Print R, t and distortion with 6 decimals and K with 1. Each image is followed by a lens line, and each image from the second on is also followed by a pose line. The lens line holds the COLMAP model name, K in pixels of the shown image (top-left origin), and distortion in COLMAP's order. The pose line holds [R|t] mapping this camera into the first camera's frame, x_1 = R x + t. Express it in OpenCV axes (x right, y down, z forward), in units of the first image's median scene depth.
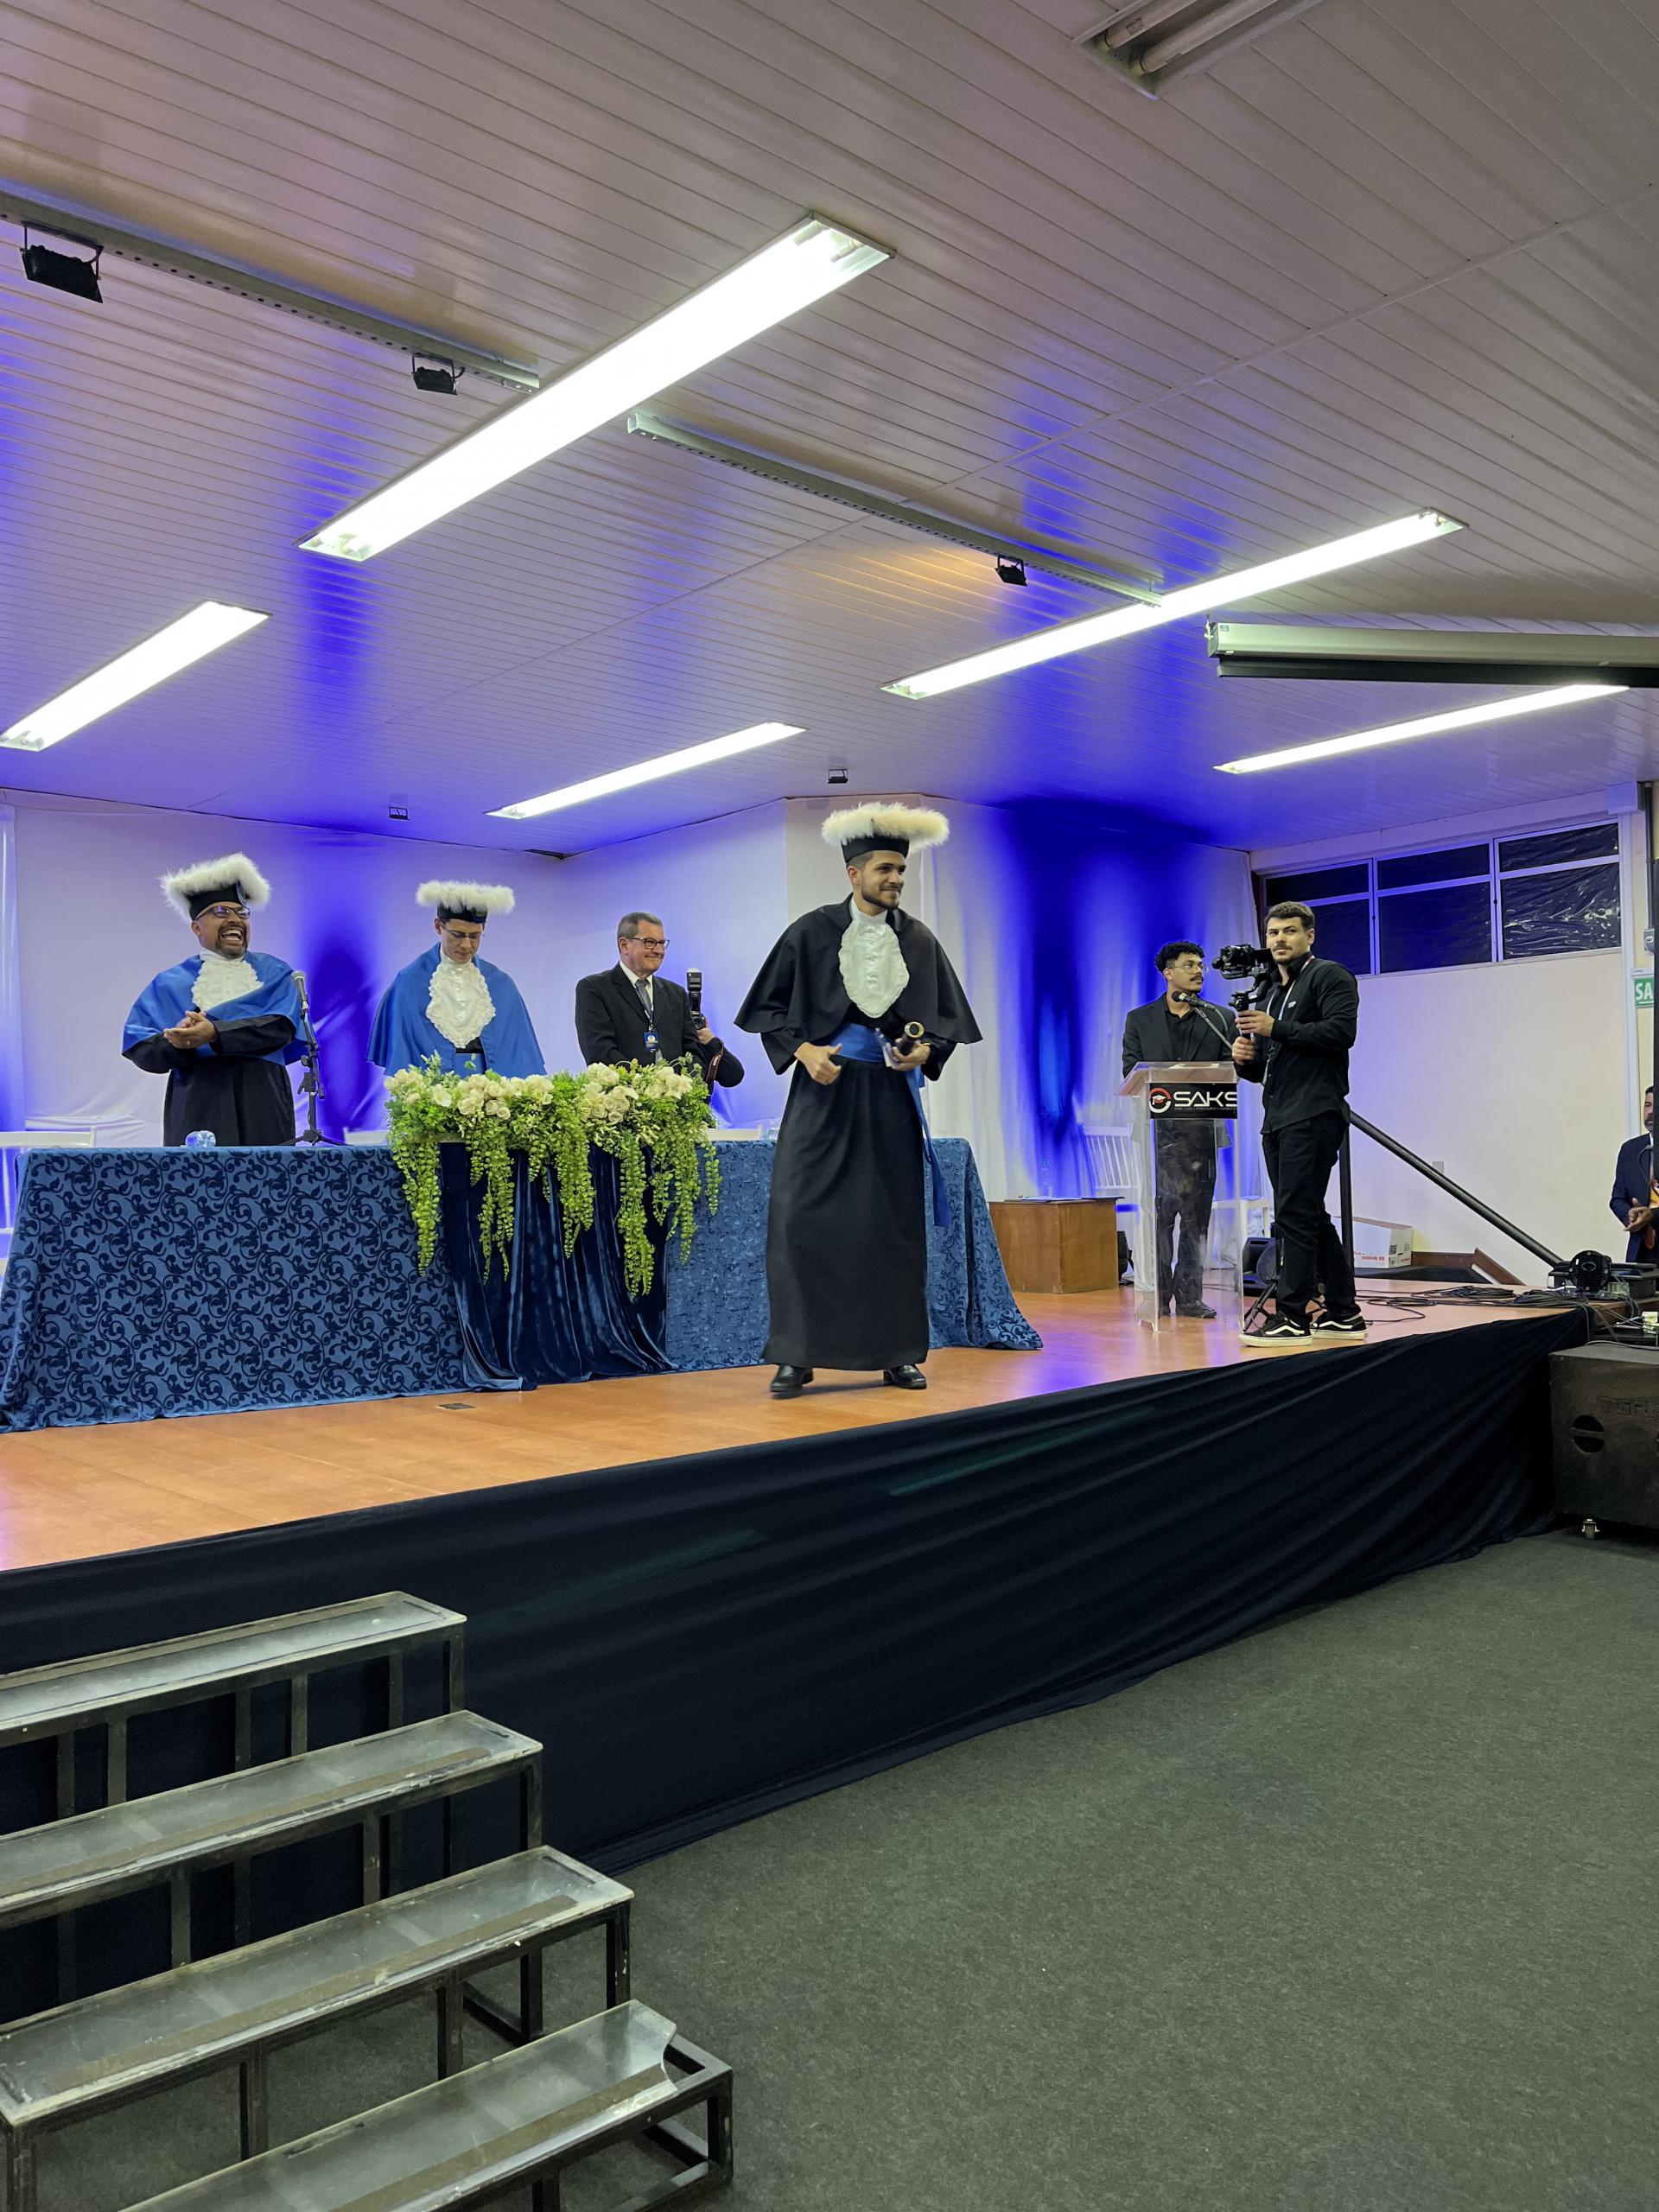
lens RADIAL K [[1678.0, 0, 844.0], [0, 1678.0, 1103.7], [0, 0, 1]] dist [0.067708, -0.093166]
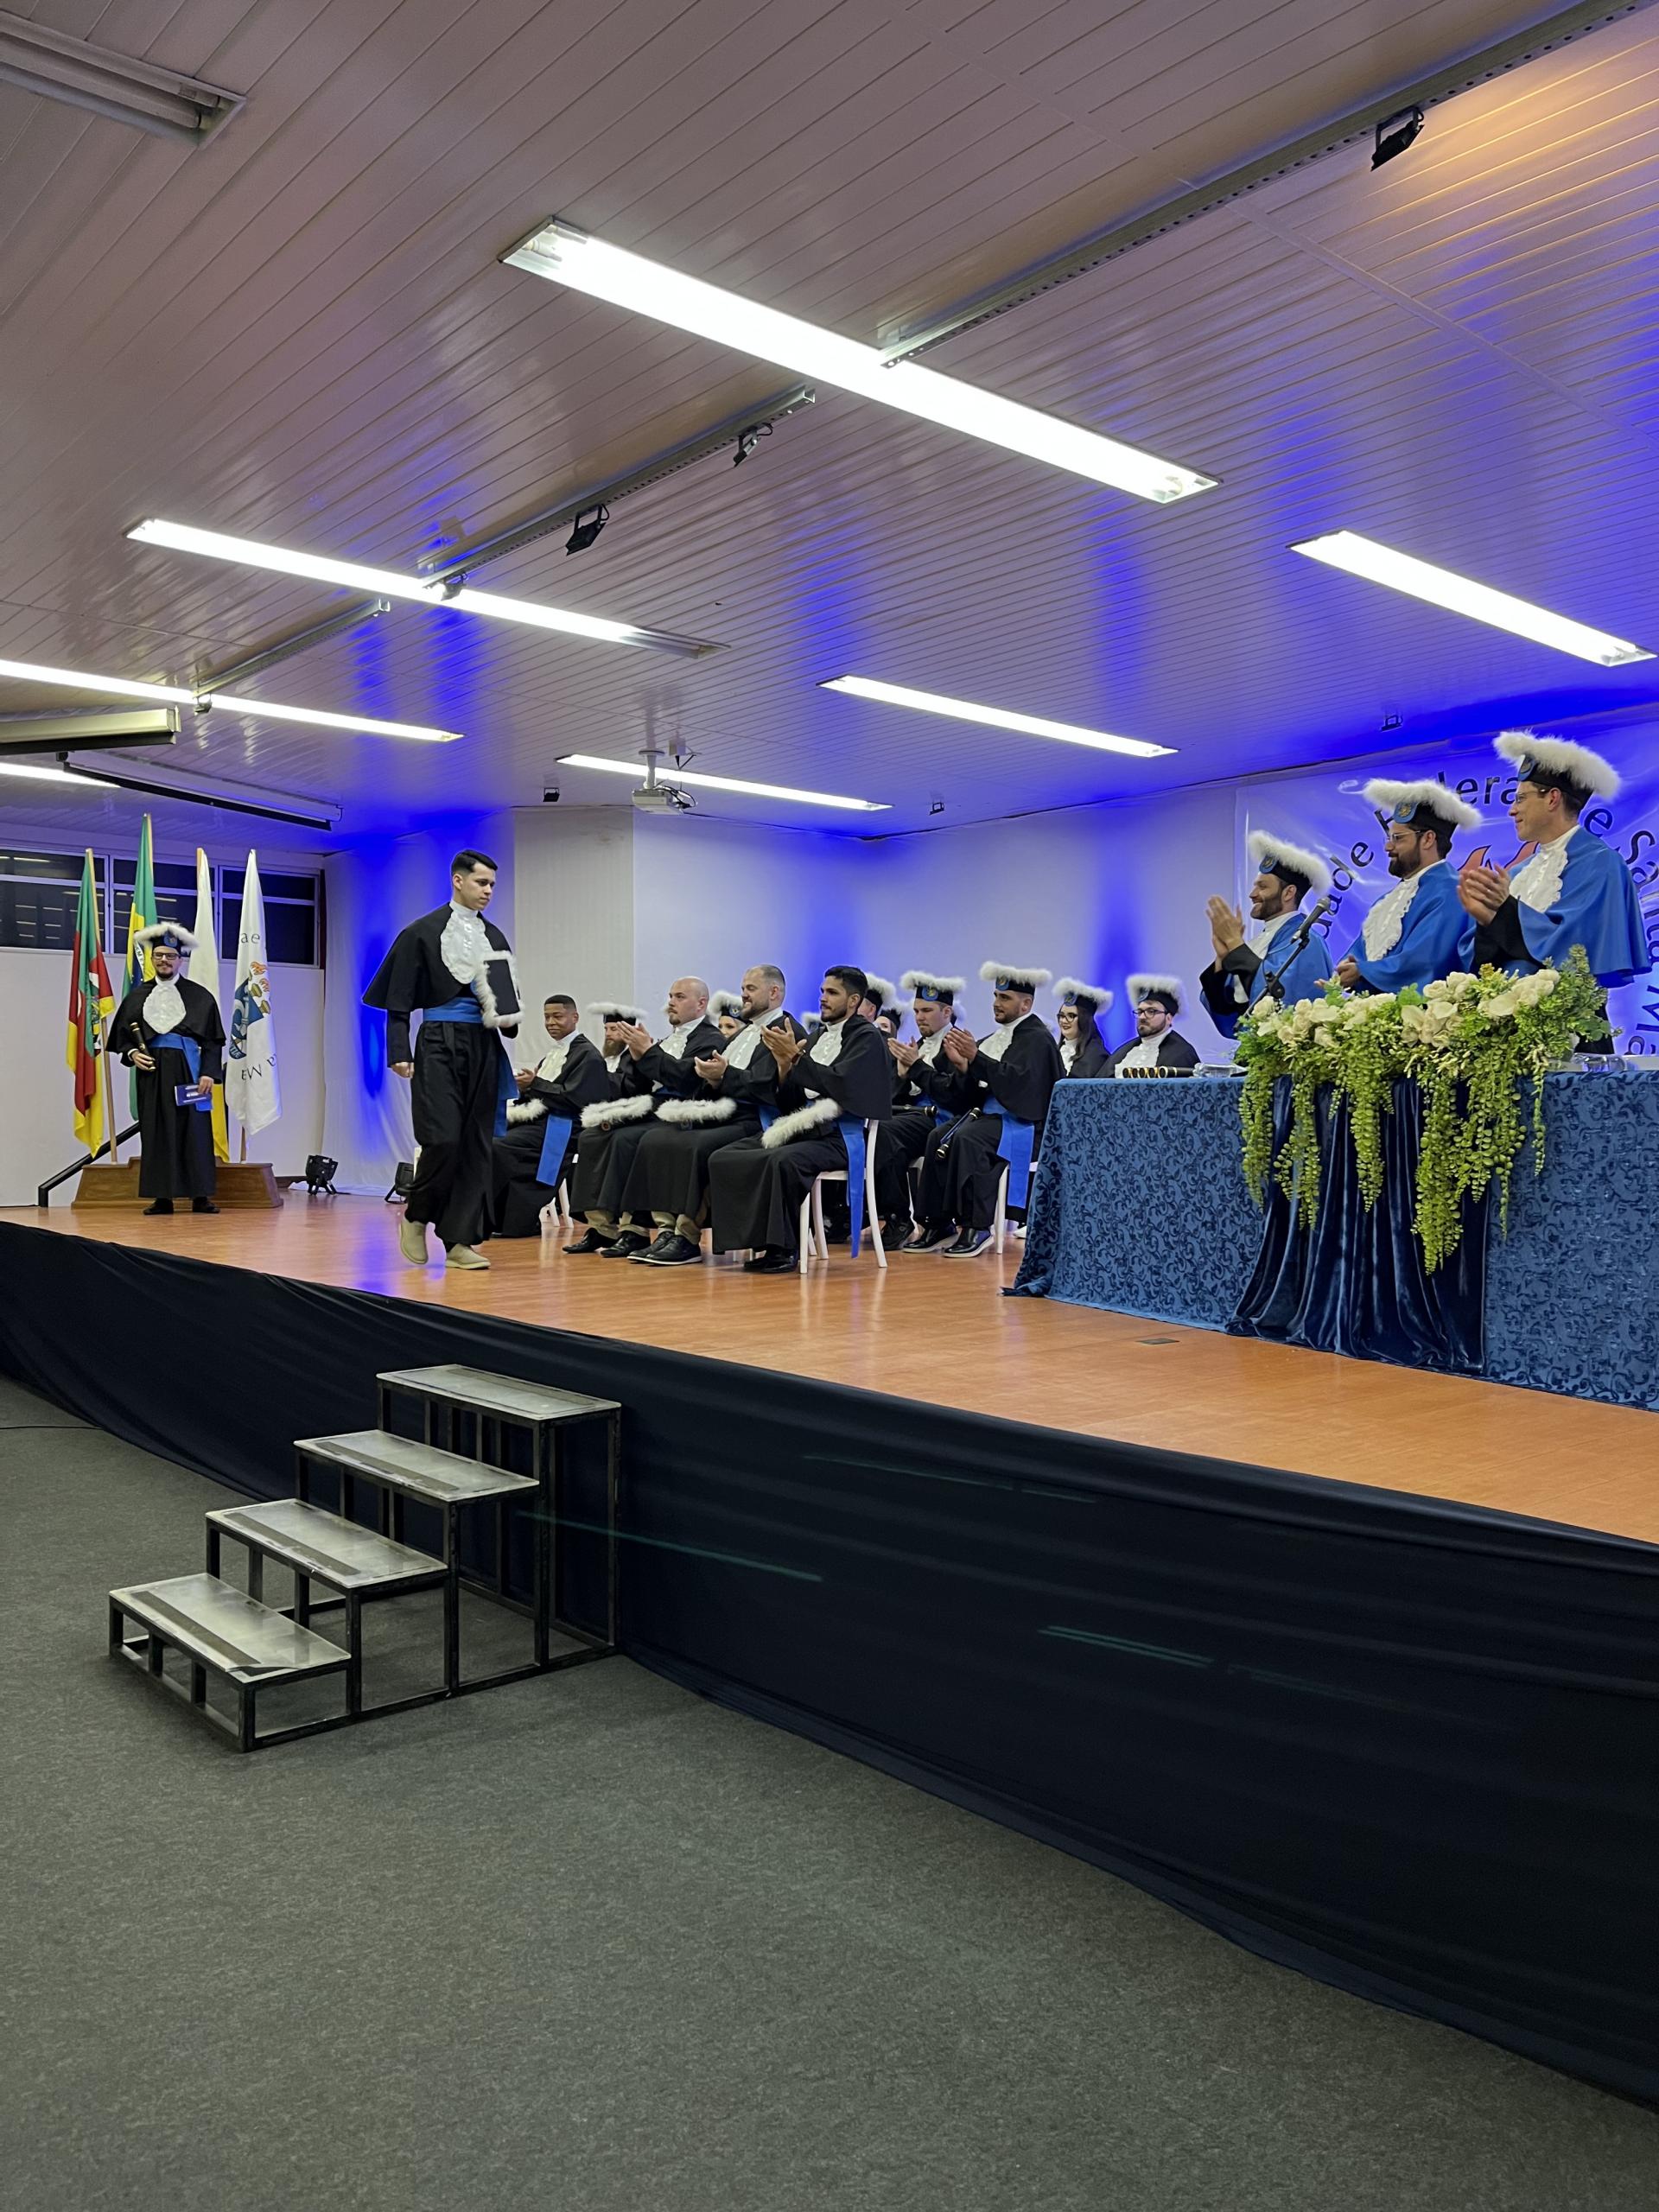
lens RADIAL K [[1676.2, 0, 827.1], [0, 1676.2, 1127.2], [0, 0, 1]] dist [0.056779, -0.064894]
pose [[-0.033249, 0.035721, -0.998809, 0.759162], [0.032860, 0.998860, 0.034629, 0.012811], [0.998907, -0.031670, -0.034385, 0.842096]]
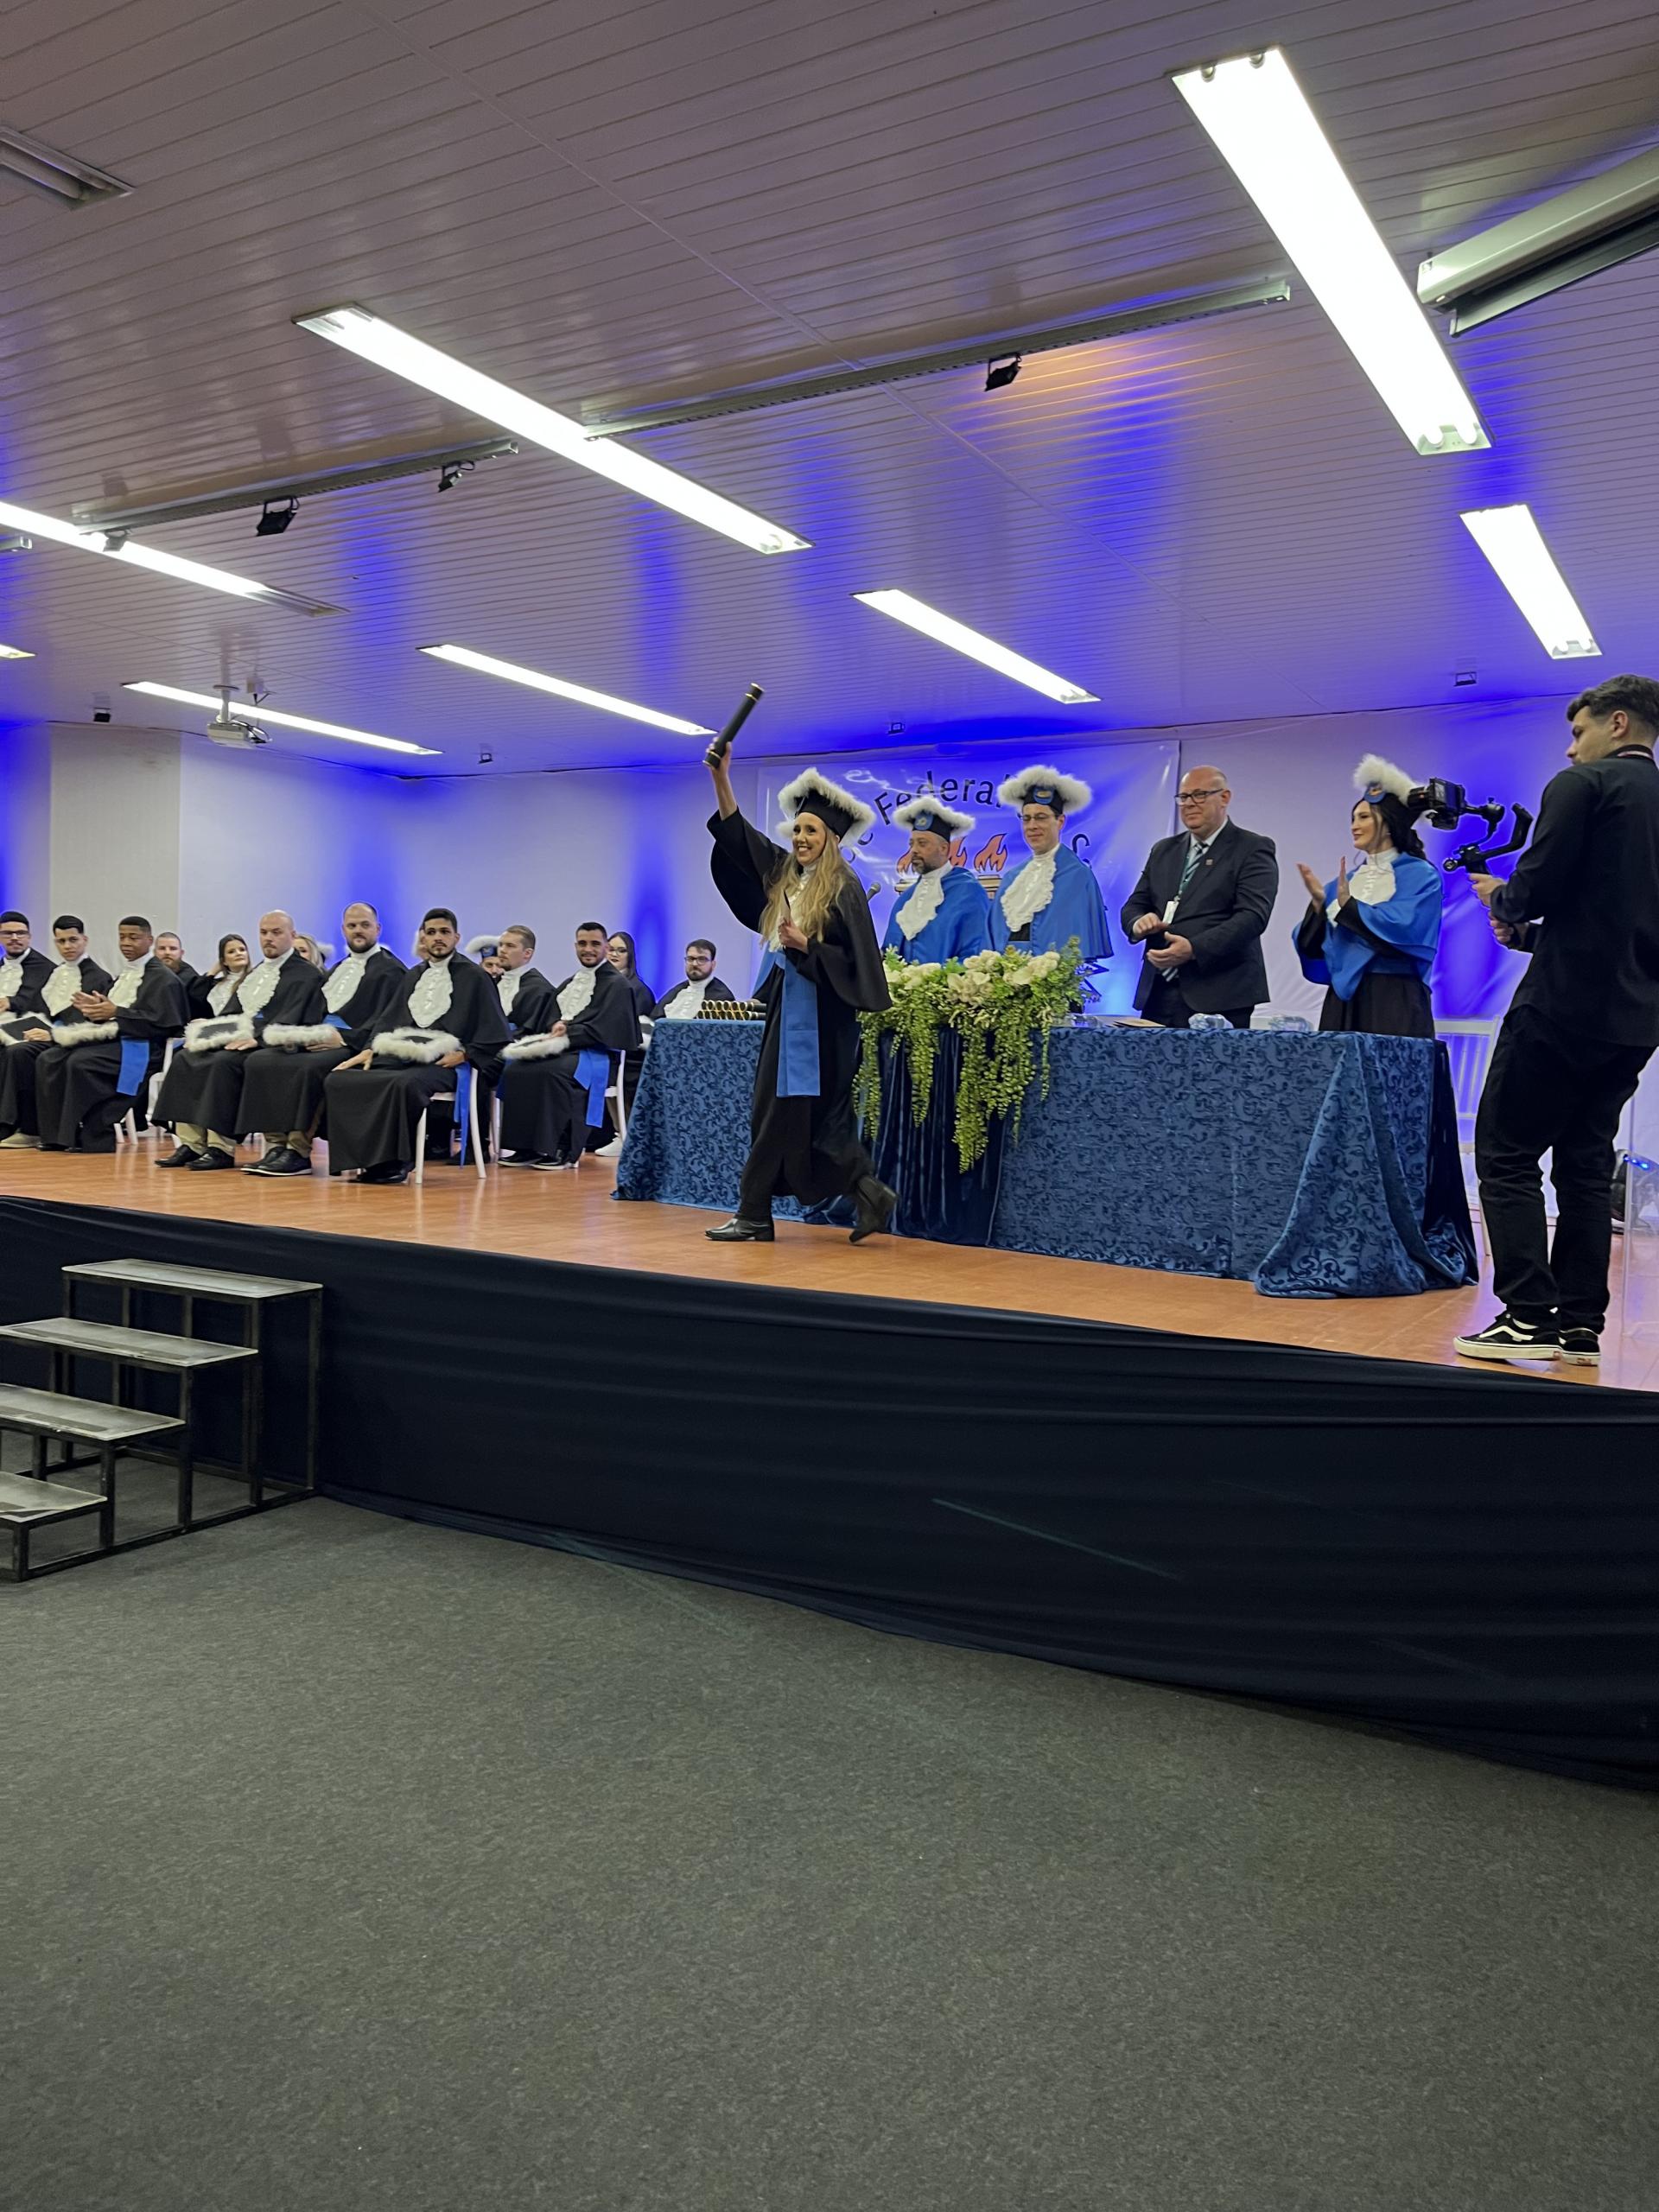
lens RADIAL K [[1679.3, 0, 801.1], [0, 1679.3, 1107.4], [0, 0, 1]] dist [0.082833, -0.113867]
pose [[0.280097, 0.065210, -0.957754, 0.973569], [-0.003912, 0.997759, 0.066790, 0.005230], [0.959964, -0.014961, 0.279725, 0.680096]]
